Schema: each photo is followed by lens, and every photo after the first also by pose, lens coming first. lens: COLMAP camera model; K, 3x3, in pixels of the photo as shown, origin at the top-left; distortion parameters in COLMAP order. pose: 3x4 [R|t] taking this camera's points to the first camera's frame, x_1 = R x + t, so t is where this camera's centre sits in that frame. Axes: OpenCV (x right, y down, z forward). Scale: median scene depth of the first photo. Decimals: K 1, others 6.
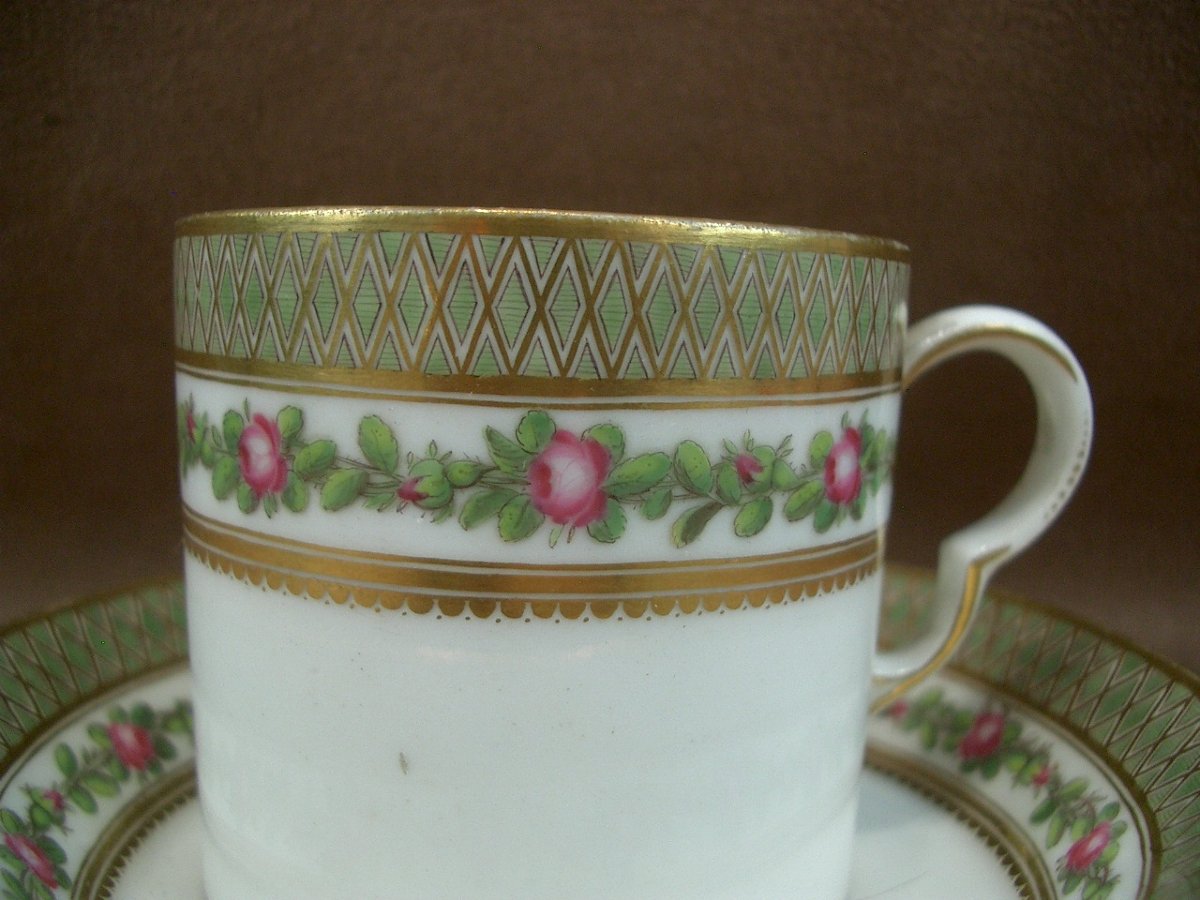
lens RADIAL K [[1219.3, 0, 600.0], [0, 1219.3, 450.0], [0, 0, 1]] dist [-0.234366, 0.346791]
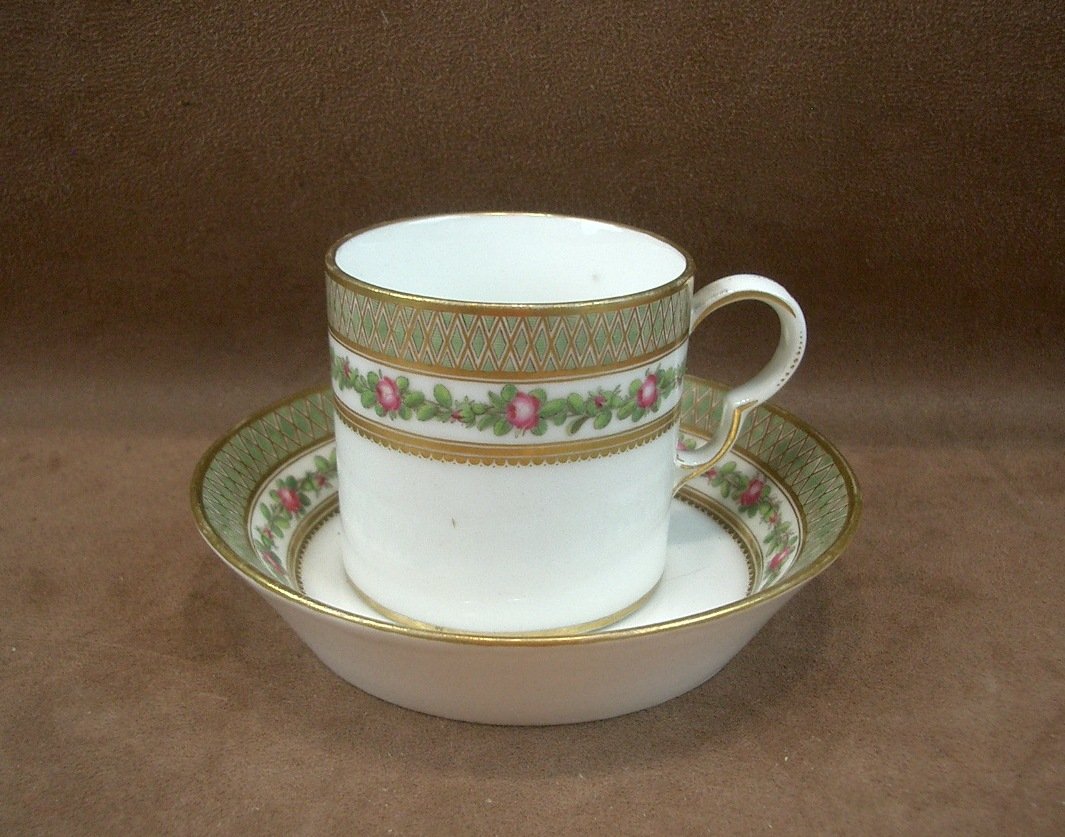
lens RADIAL K [[1236.5, 0, 532.5], [0, 1236.5, 418.5], [0, 0, 1]] dist [0.000384, 0.007644]
pose [[0.999764, -0.000834, -0.021720, 0.044322], [0.006095, 0.969929, 0.243310, -0.535145], [0.020863, -0.243385, 0.969705, -1.319994]]
